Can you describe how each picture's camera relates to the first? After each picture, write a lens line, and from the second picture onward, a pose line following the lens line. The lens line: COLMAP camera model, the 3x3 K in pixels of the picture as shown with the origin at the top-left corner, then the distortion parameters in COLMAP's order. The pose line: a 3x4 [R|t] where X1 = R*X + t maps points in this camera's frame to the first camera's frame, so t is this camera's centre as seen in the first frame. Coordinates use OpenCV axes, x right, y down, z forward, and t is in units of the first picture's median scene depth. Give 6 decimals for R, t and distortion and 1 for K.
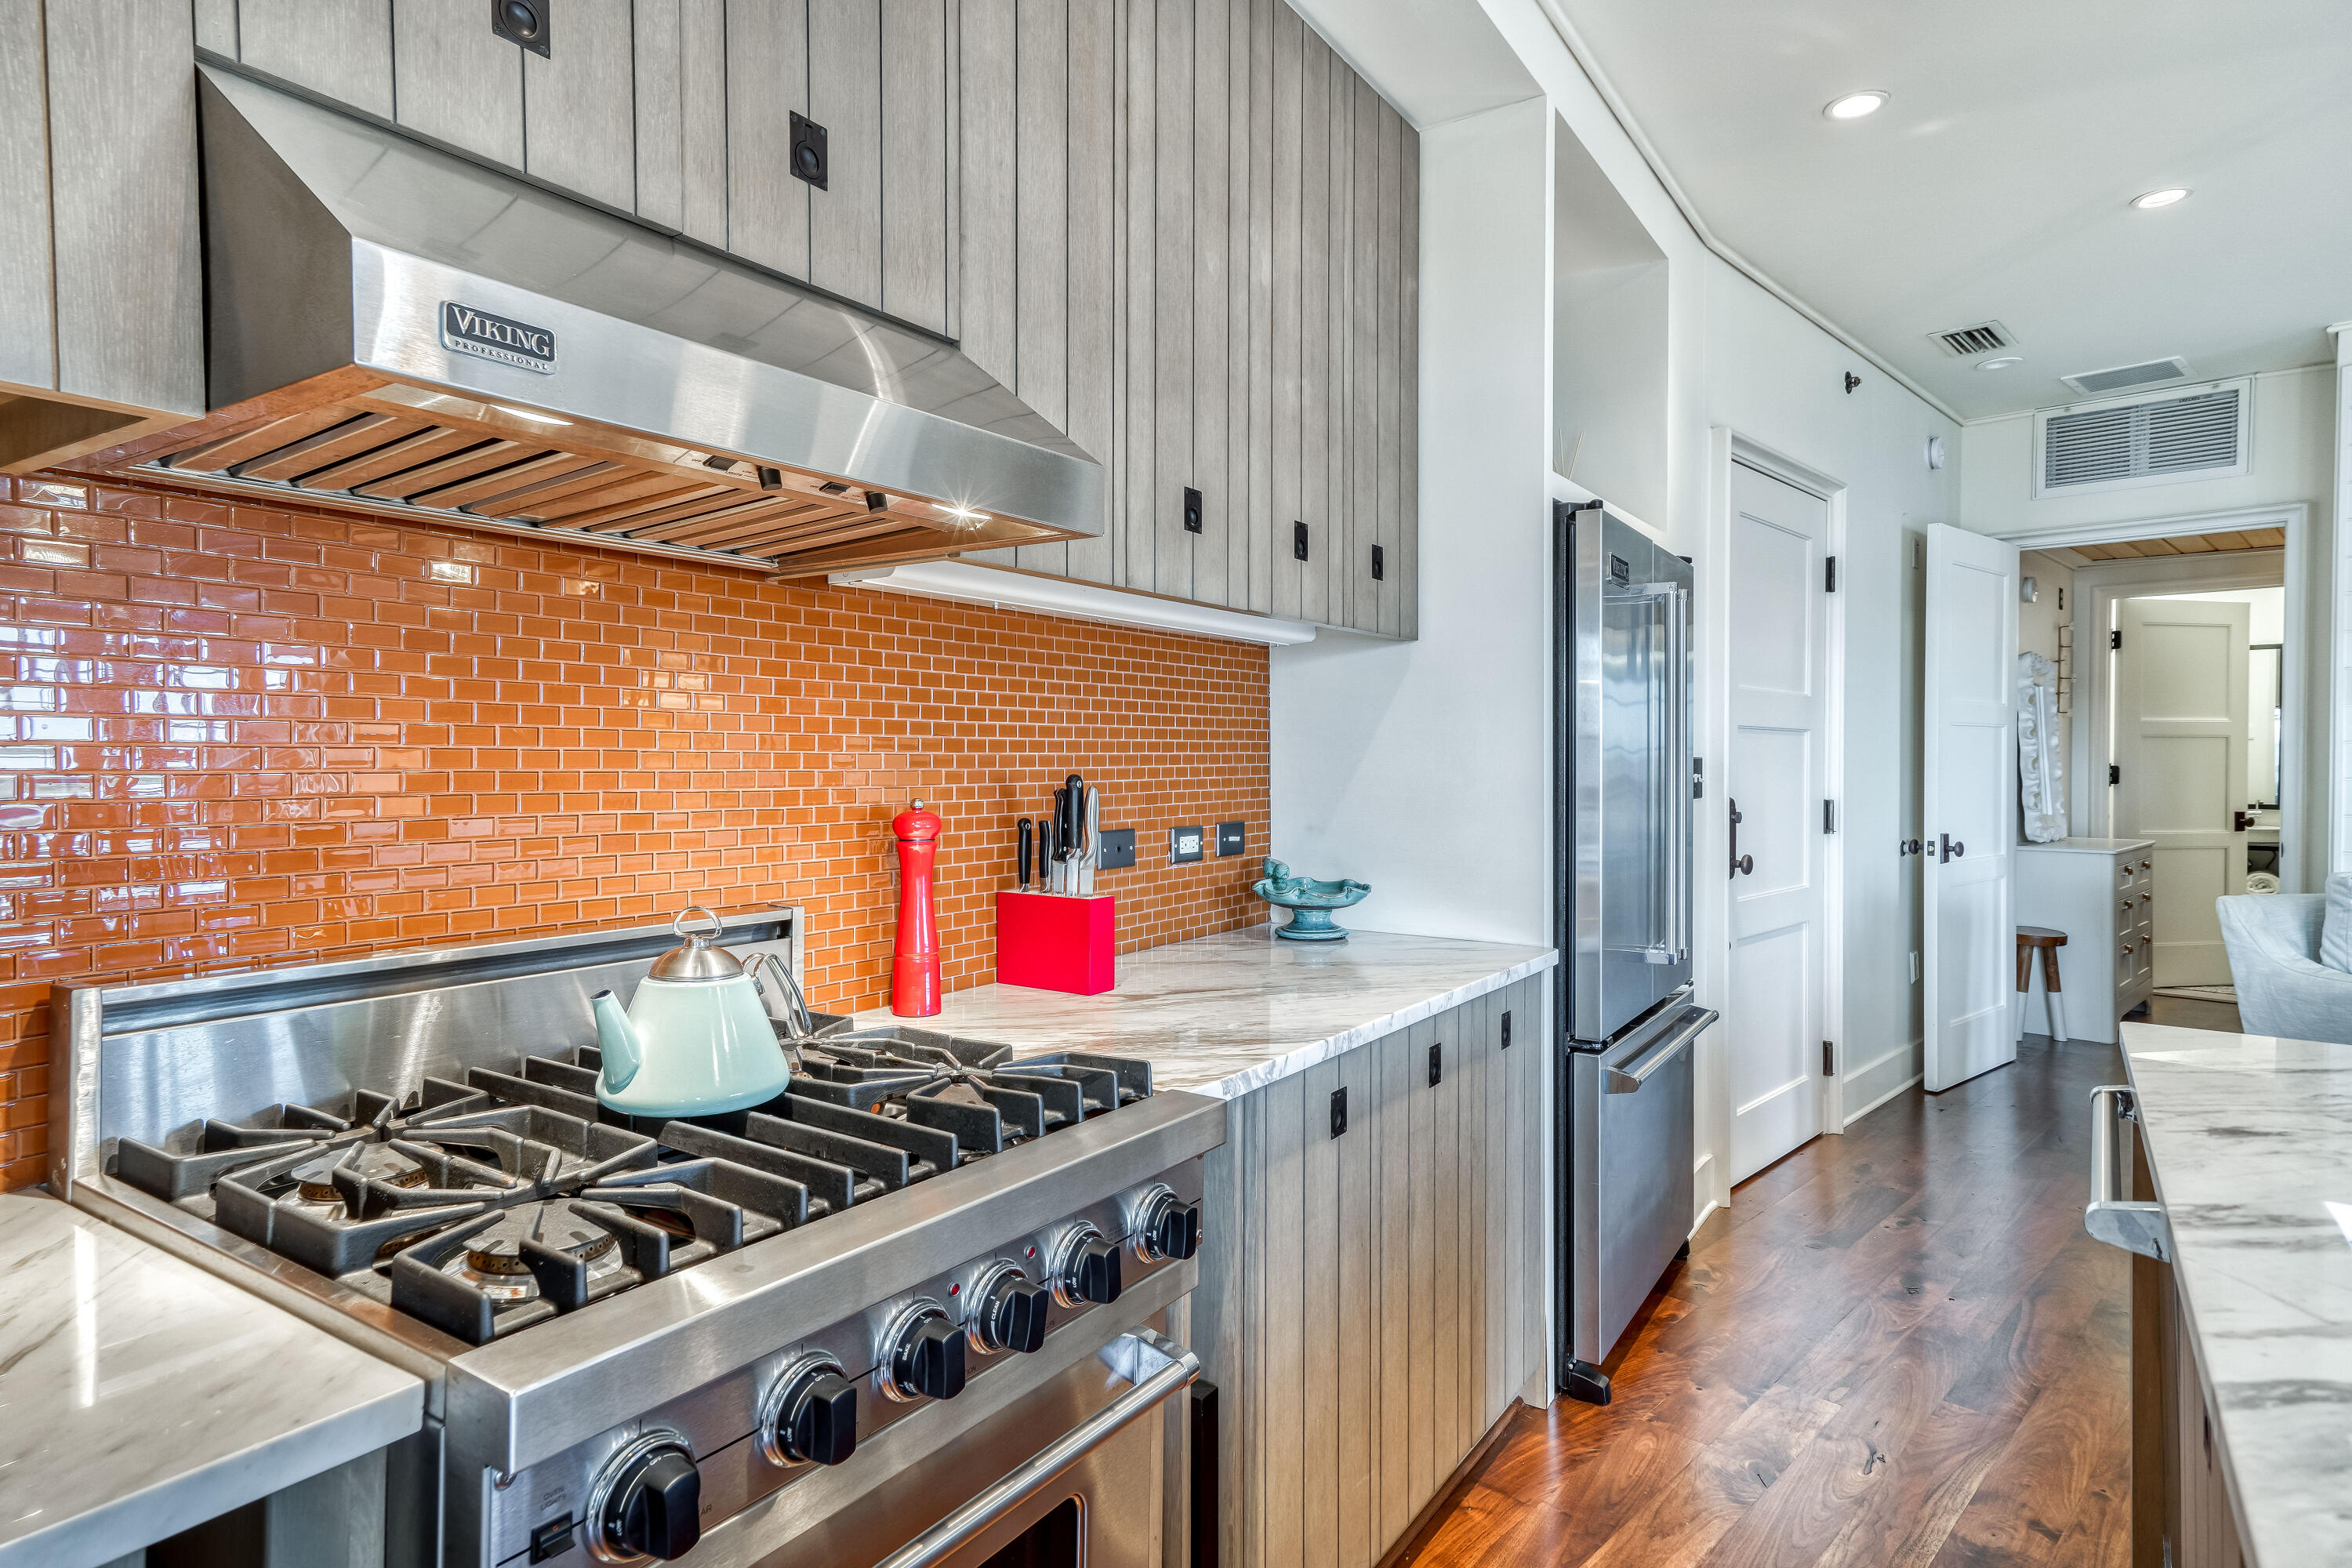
lens RADIAL K [[1325.9, 0, 1161.9], [0, 1325.9, 780.7], [0, 0, 1]] dist [0.024448, 0.005279]
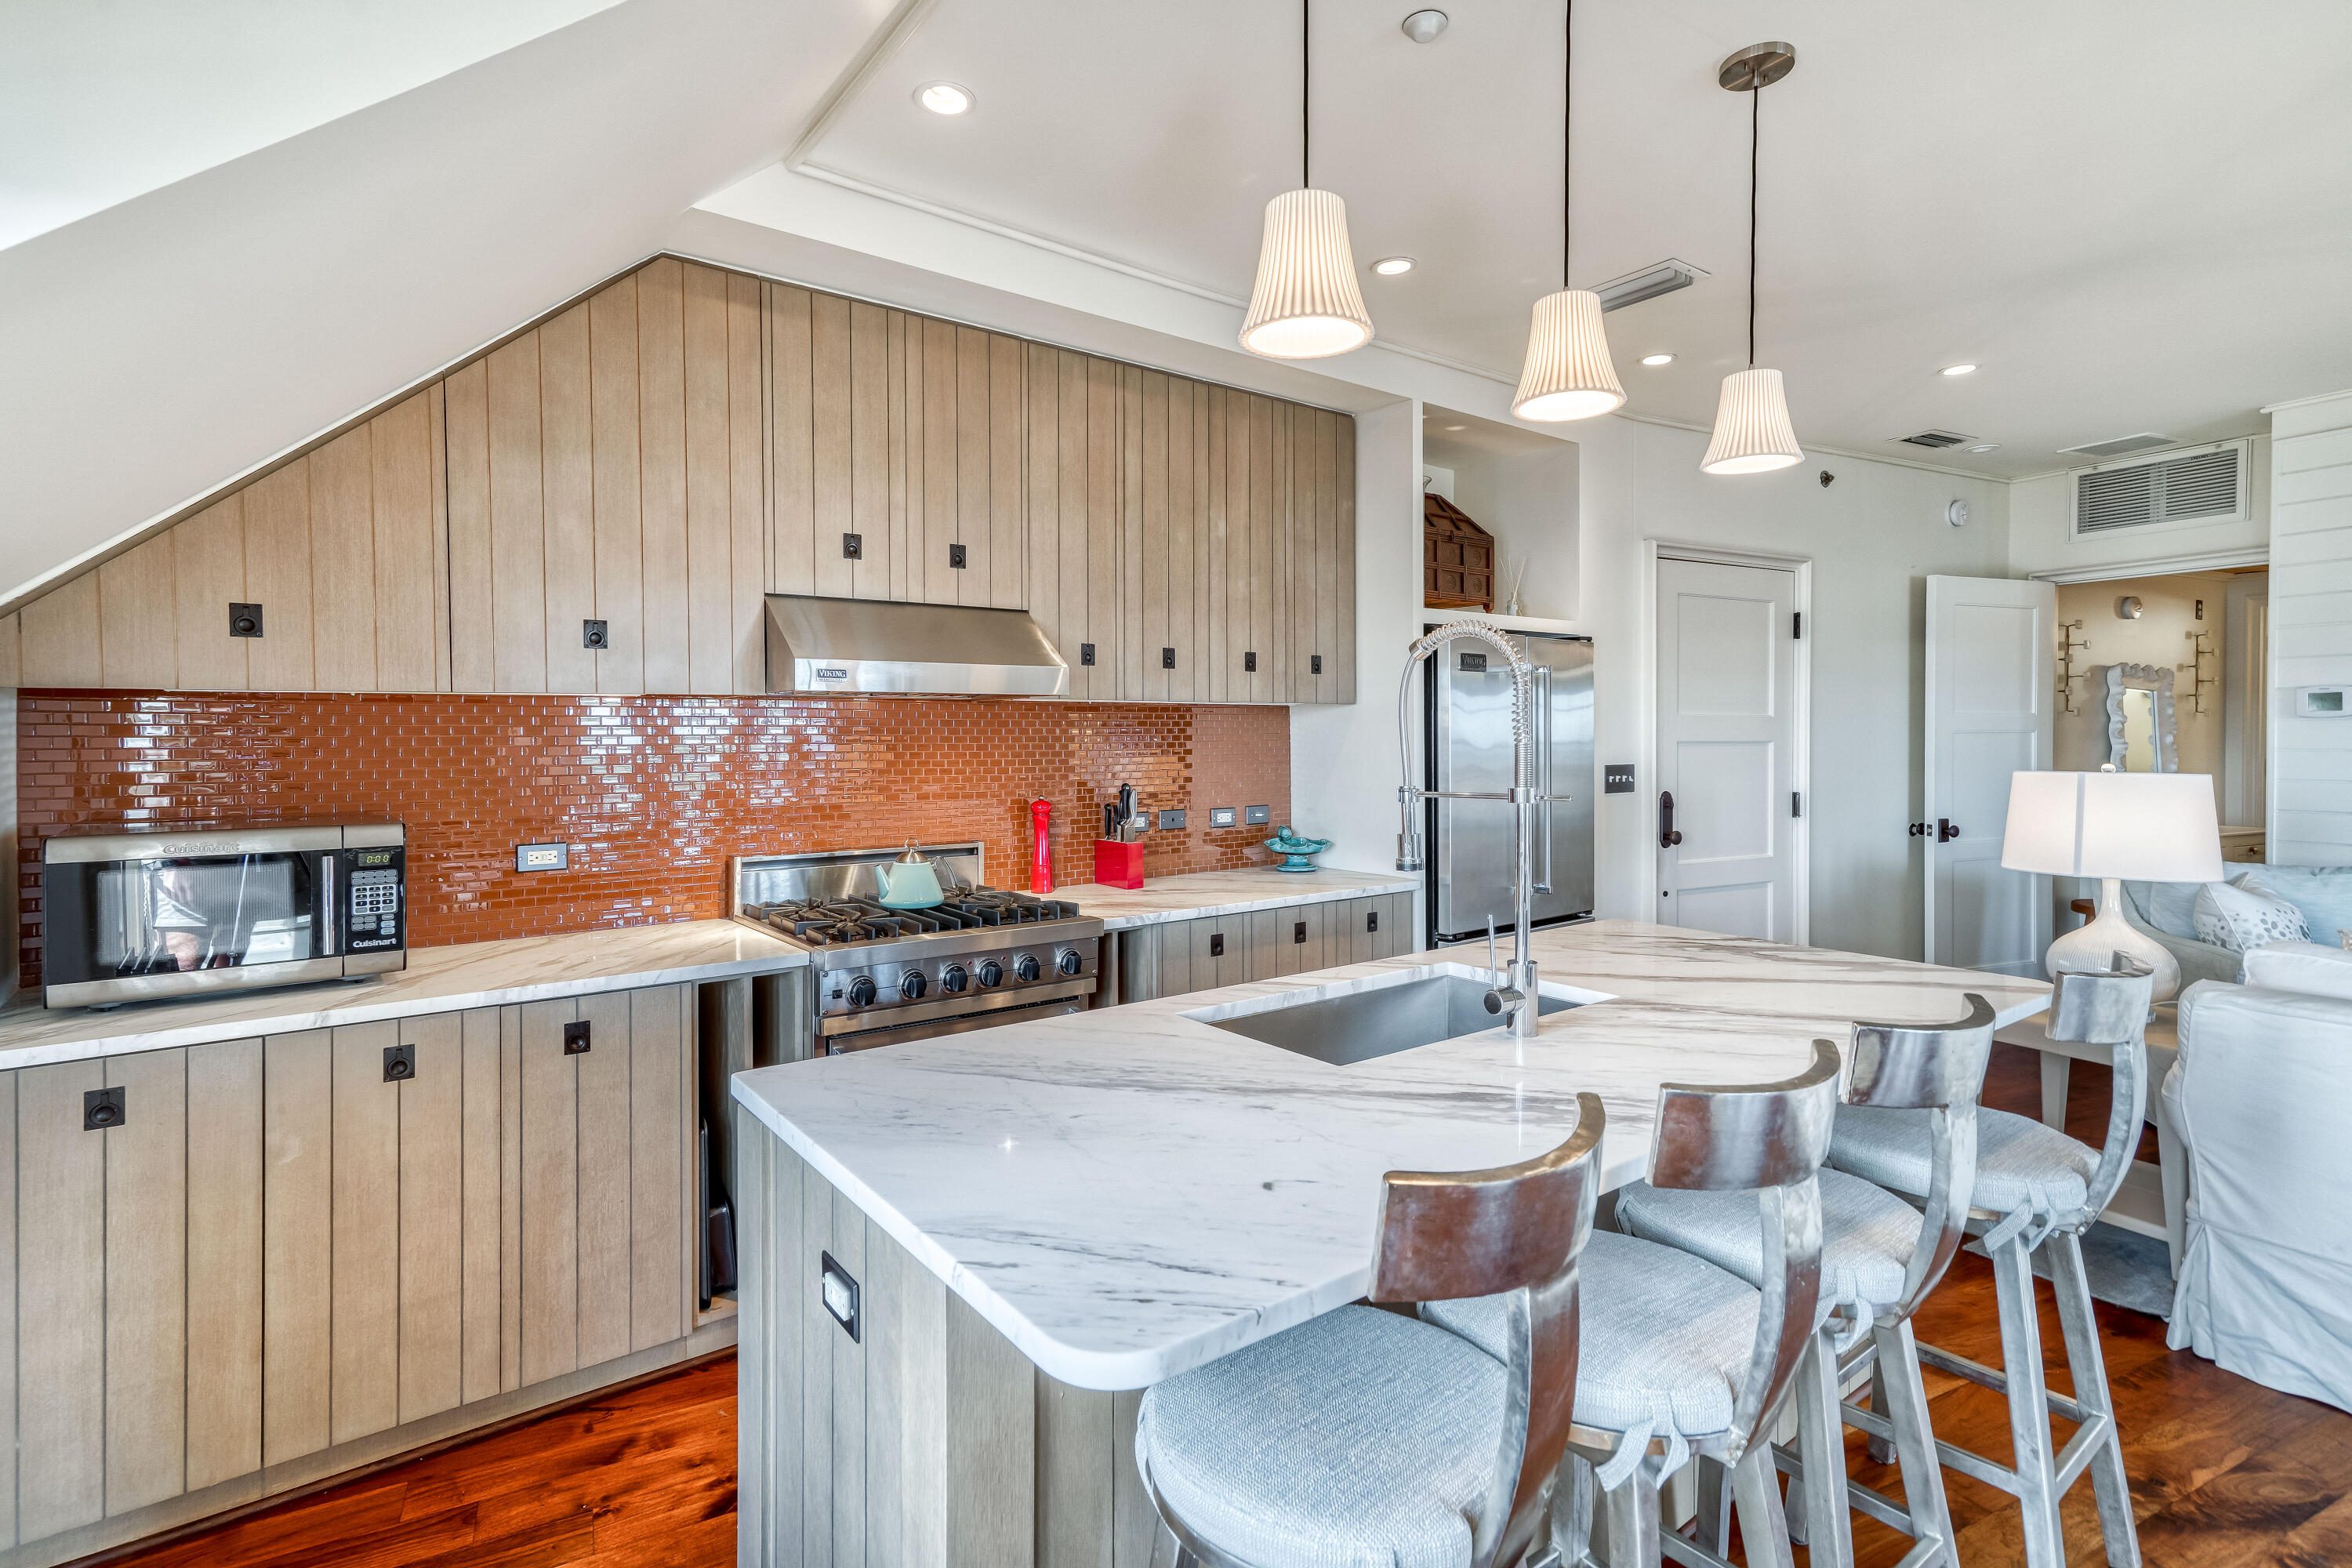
lens RADIAL K [[1168.9, 0, 1135.2], [0, 1168.9, 747.9], [0, 0, 1]] dist [0.020318, 0.002673]
pose [[0.940209, -0.004839, -0.340564, 0.554613], [0.001775, 0.999955, -0.009307, -0.041685], [0.340593, 0.008146, 0.940175, -0.691878]]
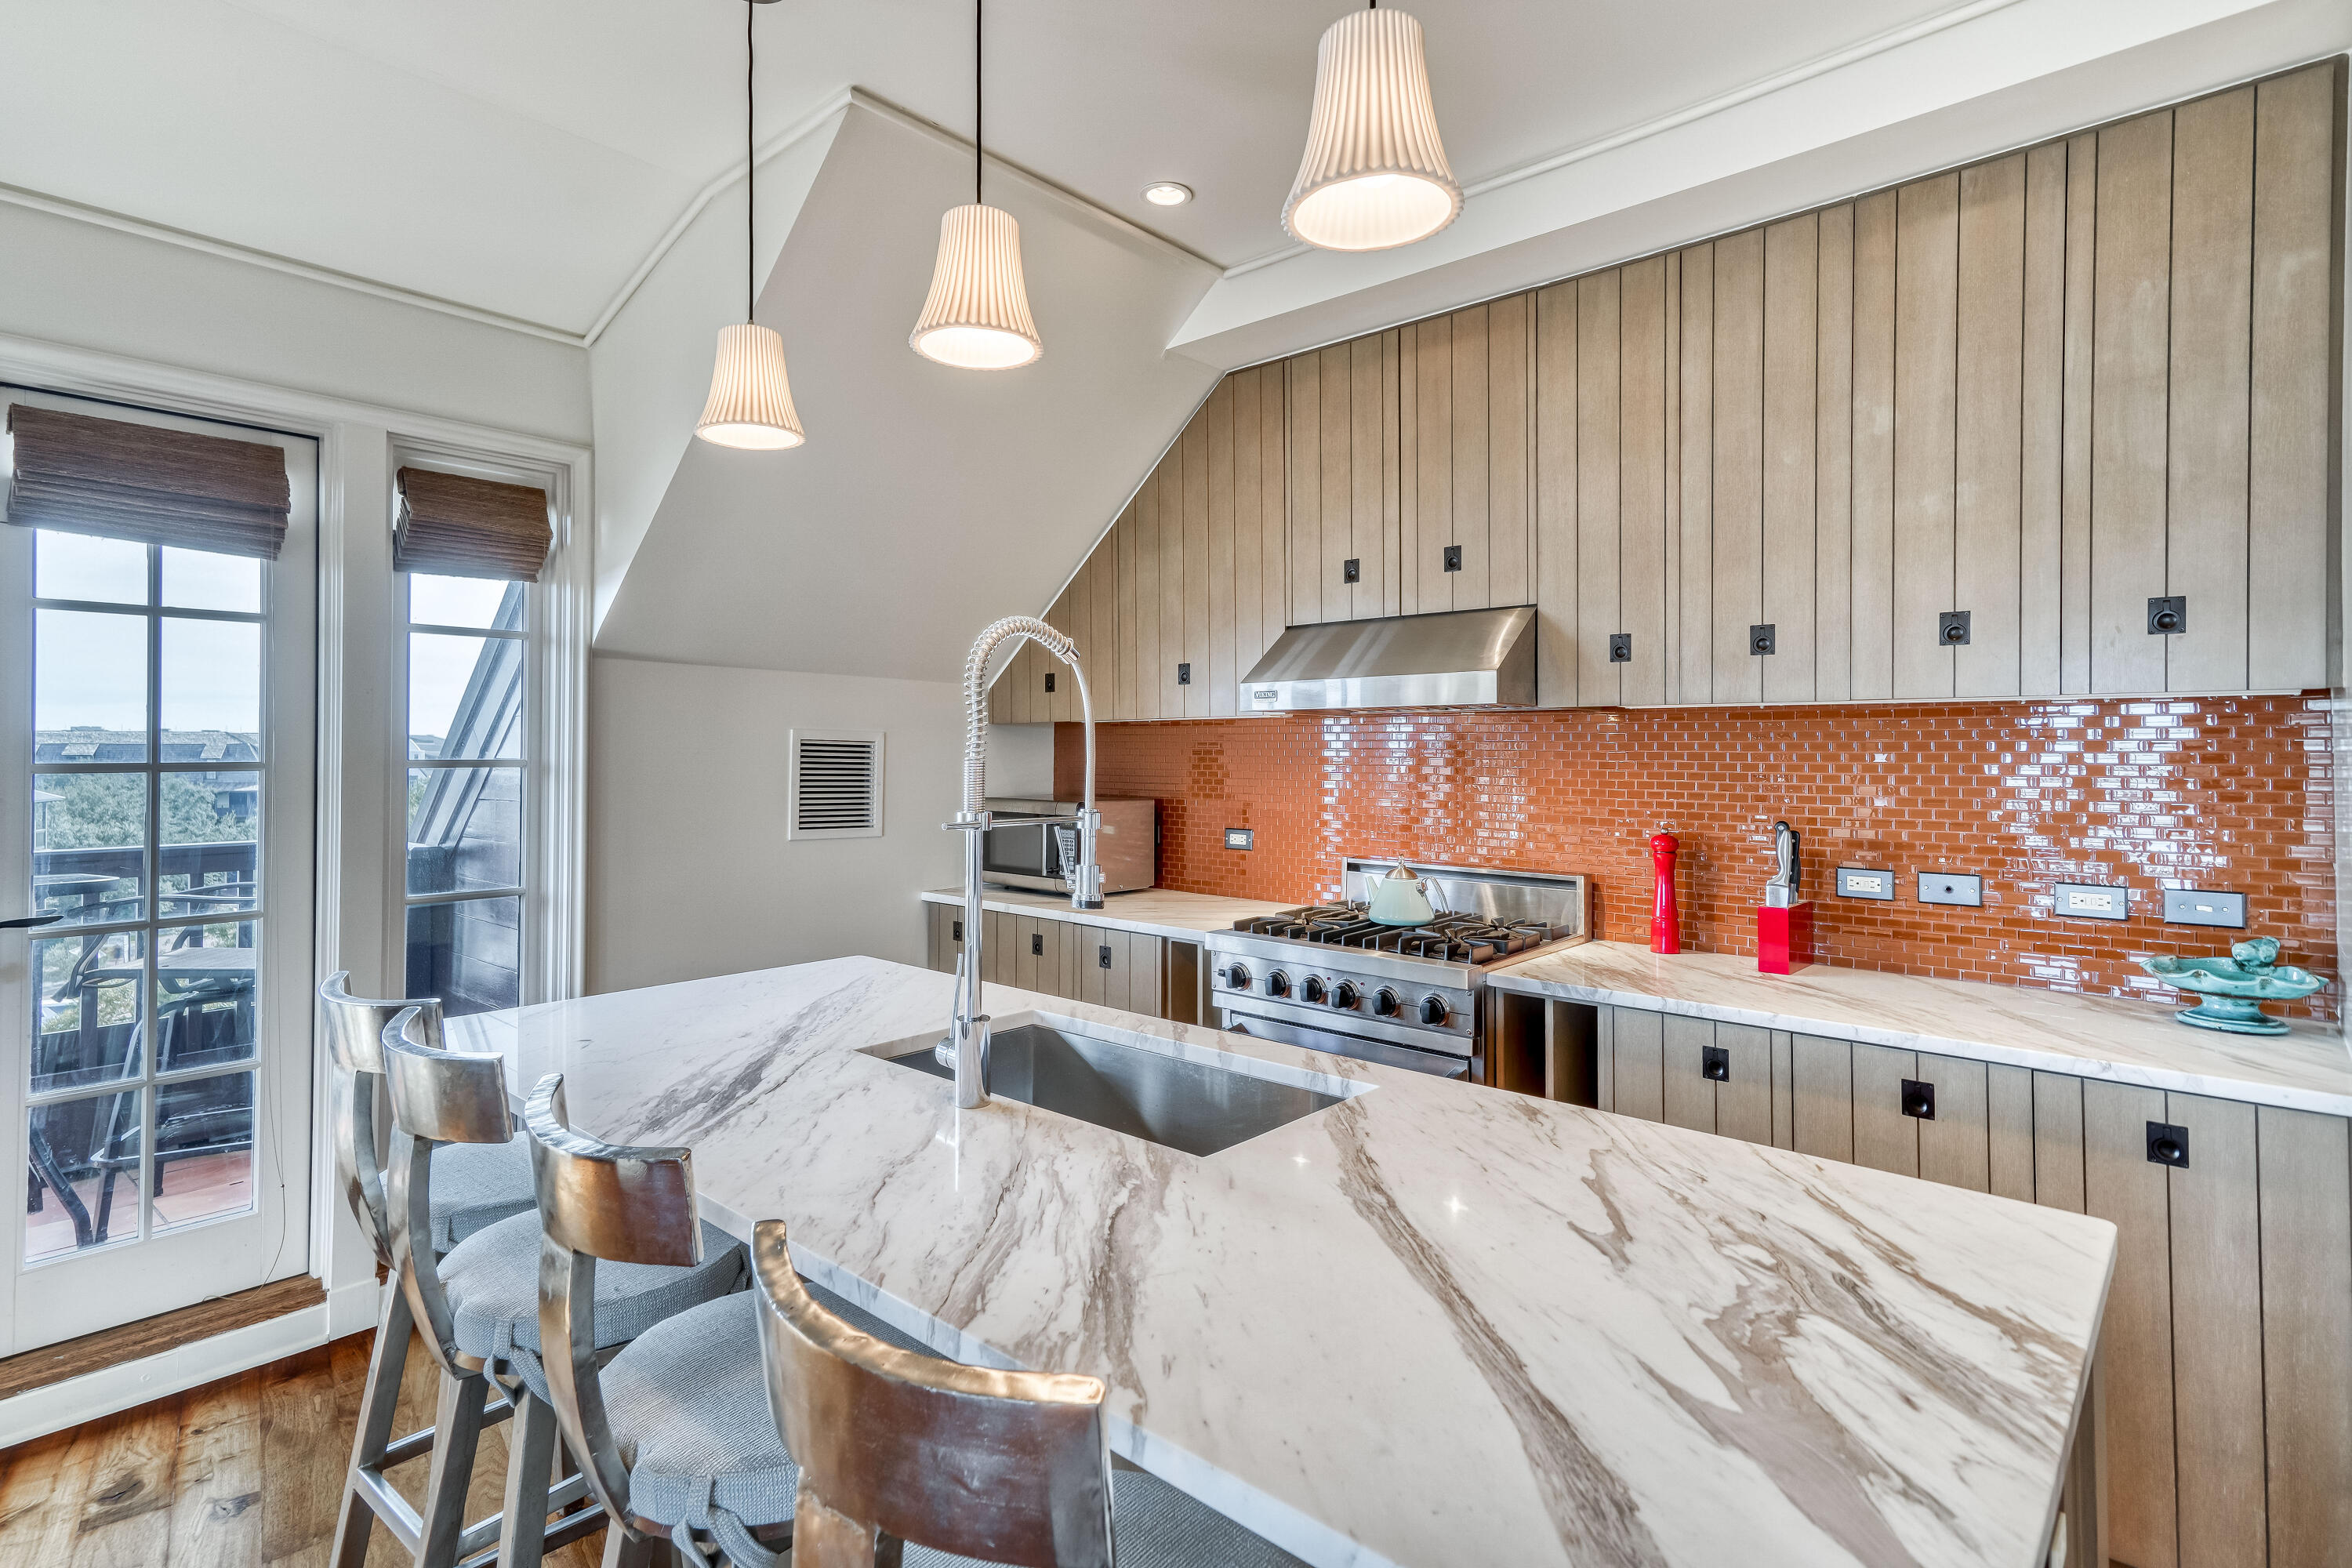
lens RADIAL K [[1168.9, 0, 1167.9], [0, 1168.9, 748.0], [0, 0, 1]] dist [0.020318, 0.002673]
pose [[-0.147361, -0.005376, -0.989068, 1.270805], [-0.020321, 0.999791, -0.002407, -0.064258], [0.988874, 0.019745, -0.147439, 0.512352]]
